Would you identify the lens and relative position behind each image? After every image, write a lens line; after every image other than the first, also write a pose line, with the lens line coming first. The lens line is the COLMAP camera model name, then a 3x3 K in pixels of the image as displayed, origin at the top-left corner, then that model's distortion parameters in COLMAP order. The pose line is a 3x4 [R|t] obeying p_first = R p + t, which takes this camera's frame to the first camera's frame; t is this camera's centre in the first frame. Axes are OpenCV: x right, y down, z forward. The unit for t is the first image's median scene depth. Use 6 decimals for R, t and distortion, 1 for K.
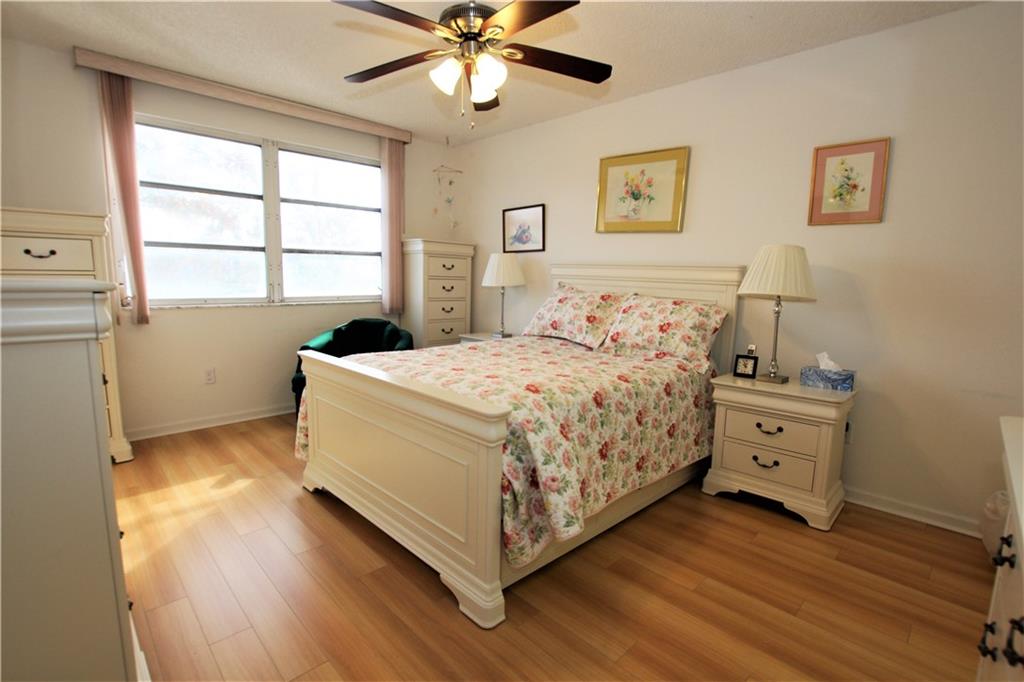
lens RADIAL K [[470.4, 0, 518.2], [0, 470.4, 340.6], [0, 0, 1]] dist [-0.032544, 0.003193]
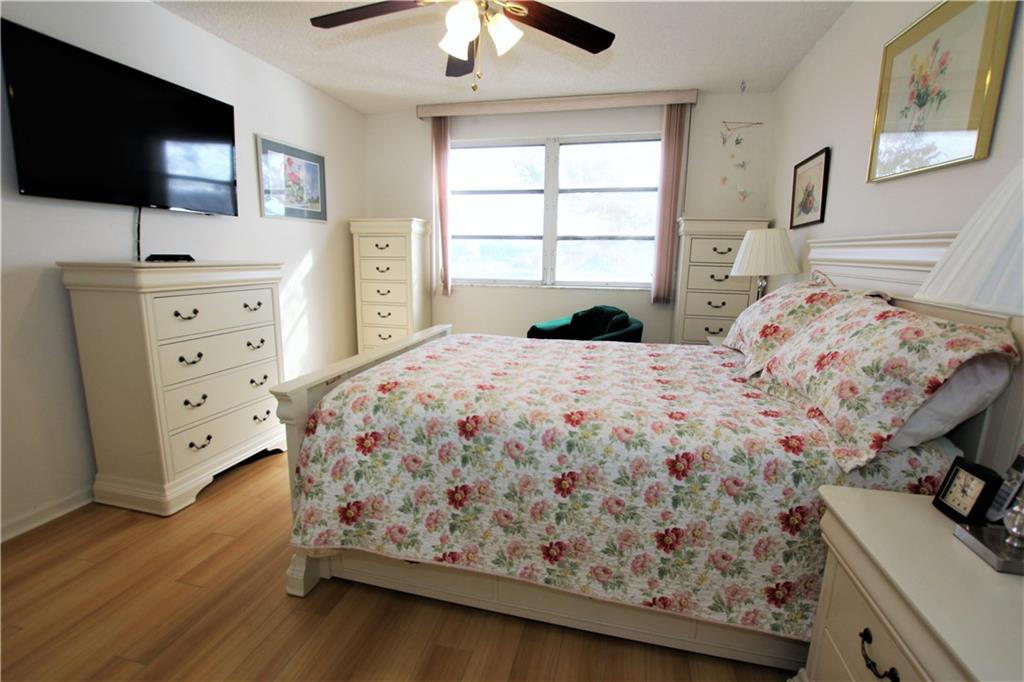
lens RADIAL K [[470.4, 0, 514.9], [0, 470.4, 344.2], [0, 0, 1]] dist [-0.032544, 0.003193]
pose [[0.532172, 0.142075, -0.834630, 0.477104], [-0.116953, 0.988704, 0.093731, -0.045991], [0.838519, 0.047731, 0.542777, 0.393826]]
